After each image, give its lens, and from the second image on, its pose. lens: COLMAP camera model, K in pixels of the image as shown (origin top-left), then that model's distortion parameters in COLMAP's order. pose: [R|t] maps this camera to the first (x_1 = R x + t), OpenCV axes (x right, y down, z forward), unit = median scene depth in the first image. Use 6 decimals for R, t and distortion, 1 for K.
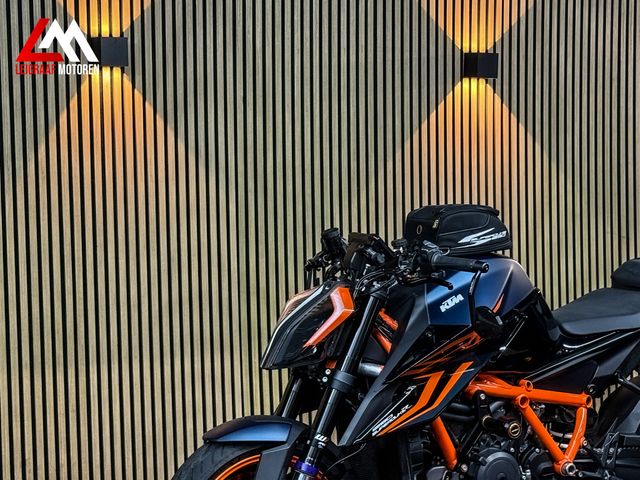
lens RADIAL K [[1380.1, 0, 316.5], [0, 1380.1, 234.9], [0, 0, 1]] dist [0.137969, 0.000000]
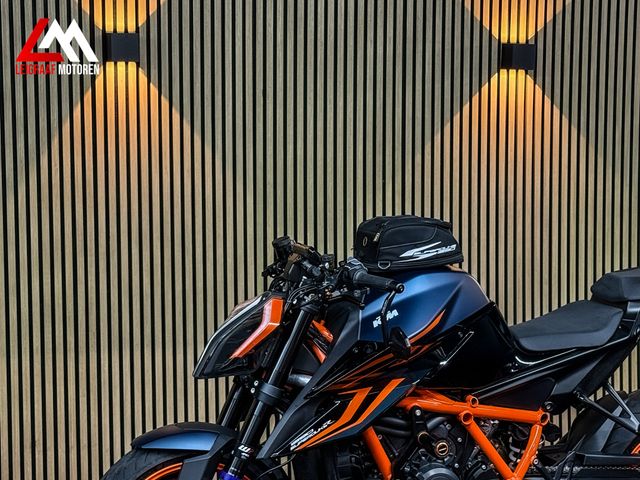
lens RADIAL K [[1380.1, 0, 321.0], [0, 1380.1, 235.3], [0, 0, 1]] dist [0.137969, 0.000000]
pose [[0.987403, 0.026835, -0.155936, 0.154829], [-0.020816, 0.998979, 0.040105, -0.037144], [0.156853, -0.036354, 0.986953, 0.011834]]
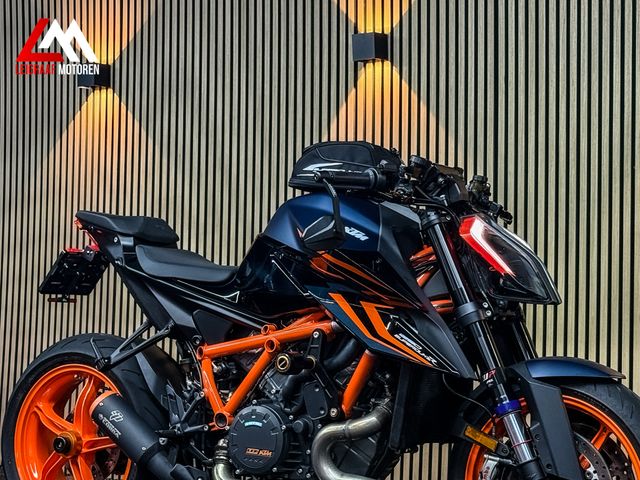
lens RADIAL K [[1380.1, 0, 318.0], [0, 1380.1, 240.4], [0, 0, 1]] dist [0.137969, 0.000000]
pose [[0.469052, -0.009455, -0.883120, 0.776191], [-0.058412, 0.997421, -0.041703, 0.065805], [0.881237, 0.071146, 0.467290, 0.458851]]
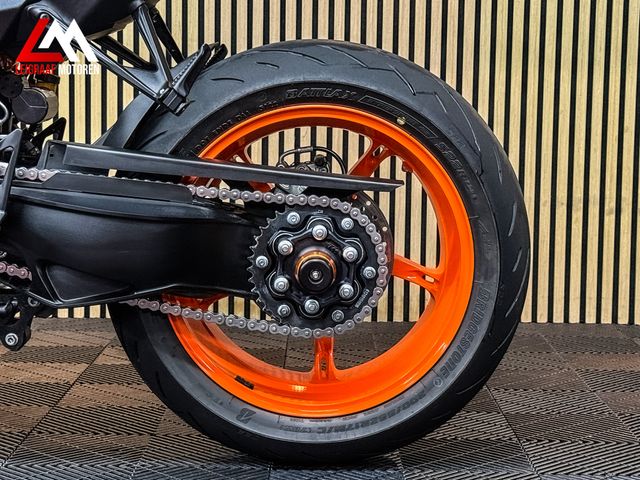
lens RADIAL K [[1435.8, 0, 318.6], [0, 1435.8, 239.8], [0, 0, 1]] dist [0.152181, 0.000000]
pose [[0.885894, 0.085300, -0.455979, 0.436323], [-0.051984, 0.995012, 0.085141, 0.107898], [0.460967, -0.051722, 0.885909, 0.498538]]
